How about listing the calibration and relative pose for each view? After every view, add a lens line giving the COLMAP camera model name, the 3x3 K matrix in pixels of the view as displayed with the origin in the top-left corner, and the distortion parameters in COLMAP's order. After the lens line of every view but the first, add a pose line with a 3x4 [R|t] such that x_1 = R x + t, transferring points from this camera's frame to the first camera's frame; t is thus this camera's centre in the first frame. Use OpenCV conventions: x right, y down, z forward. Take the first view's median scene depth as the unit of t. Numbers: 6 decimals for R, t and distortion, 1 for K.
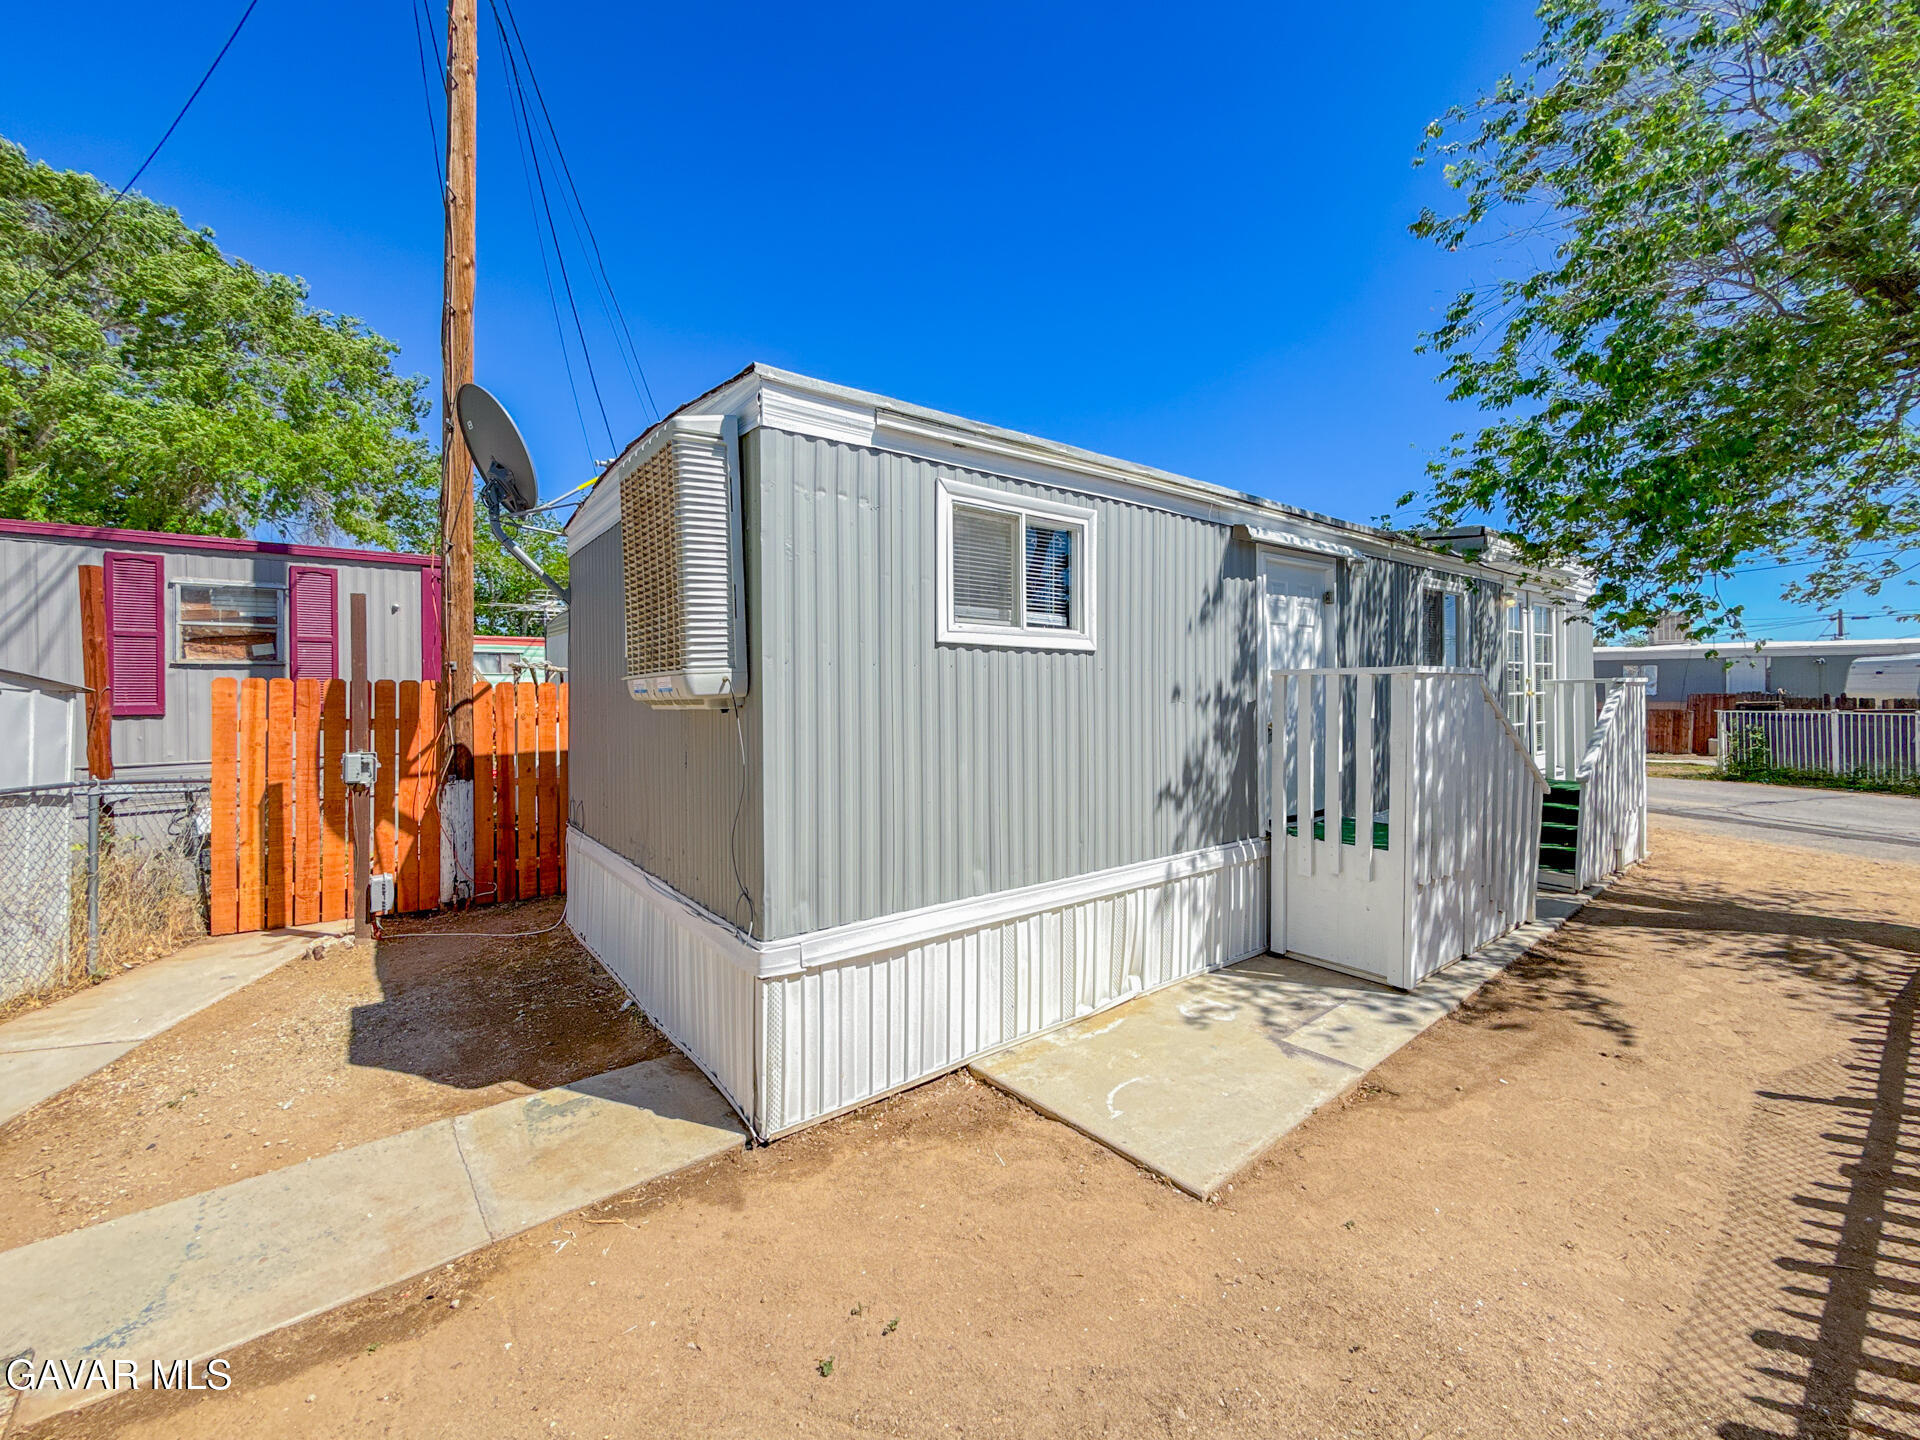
lens RADIAL K [[779.3, 0, 956.8], [0, 779.3, 671.8], [0, 0, 1]] dist [0.000991, -0.000566]
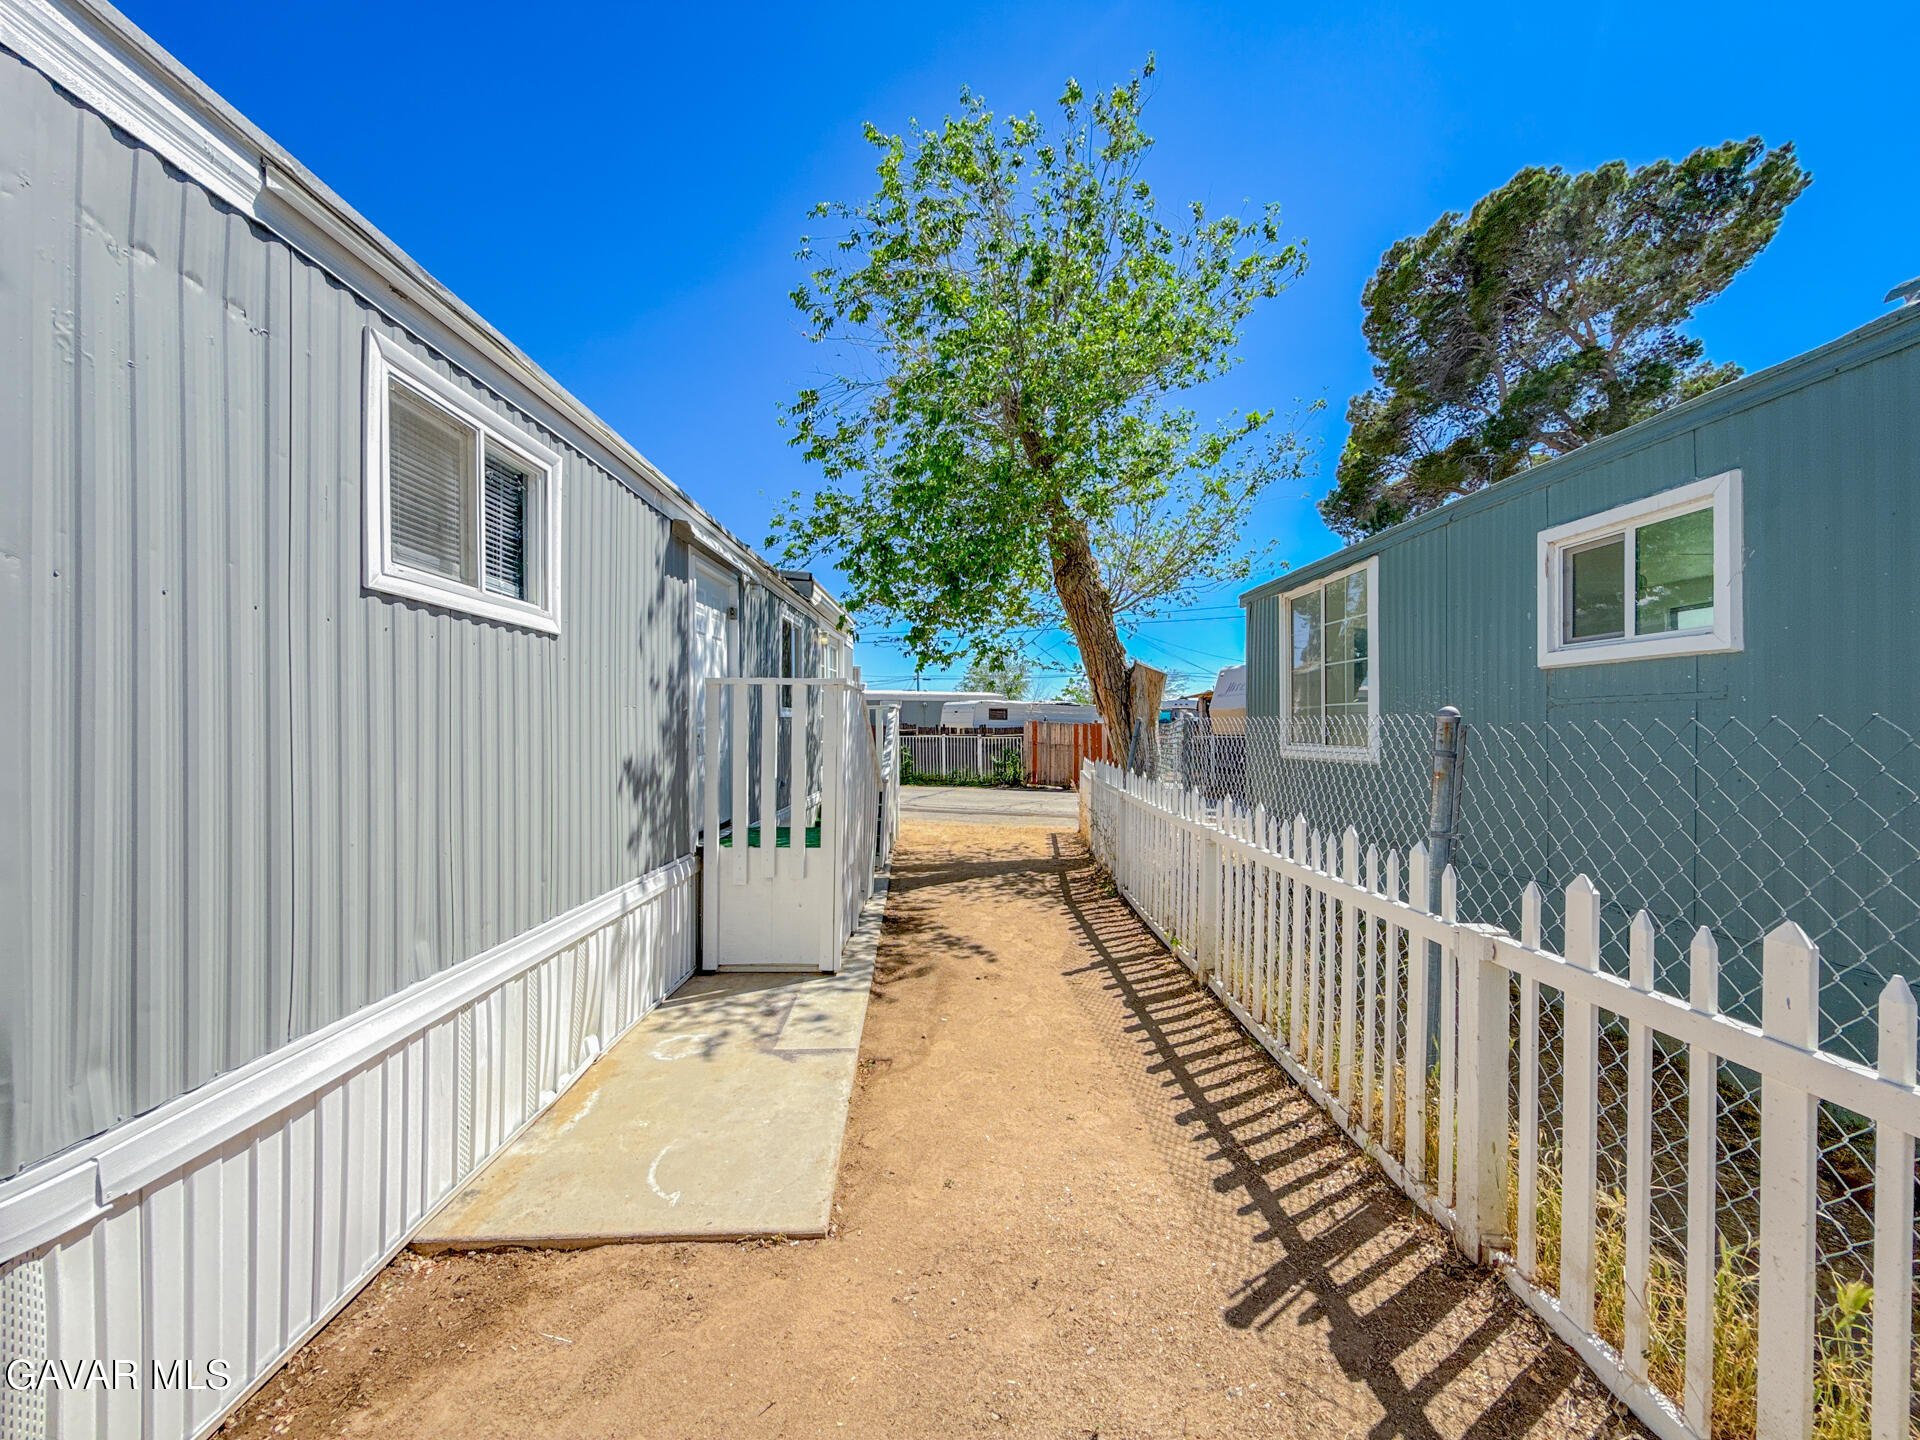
lens RADIAL K [[765.0, 0, 961.7], [0, 765.0, 709.3], [0, 0, 1]] dist [-0.001296, -0.000141]
pose [[0.607969, 0.024218, 0.793591, -0.217344], [-0.028076, 0.999565, -0.008994, 0.050951], [-0.793464, -0.016813, 0.608385, 0.247192]]
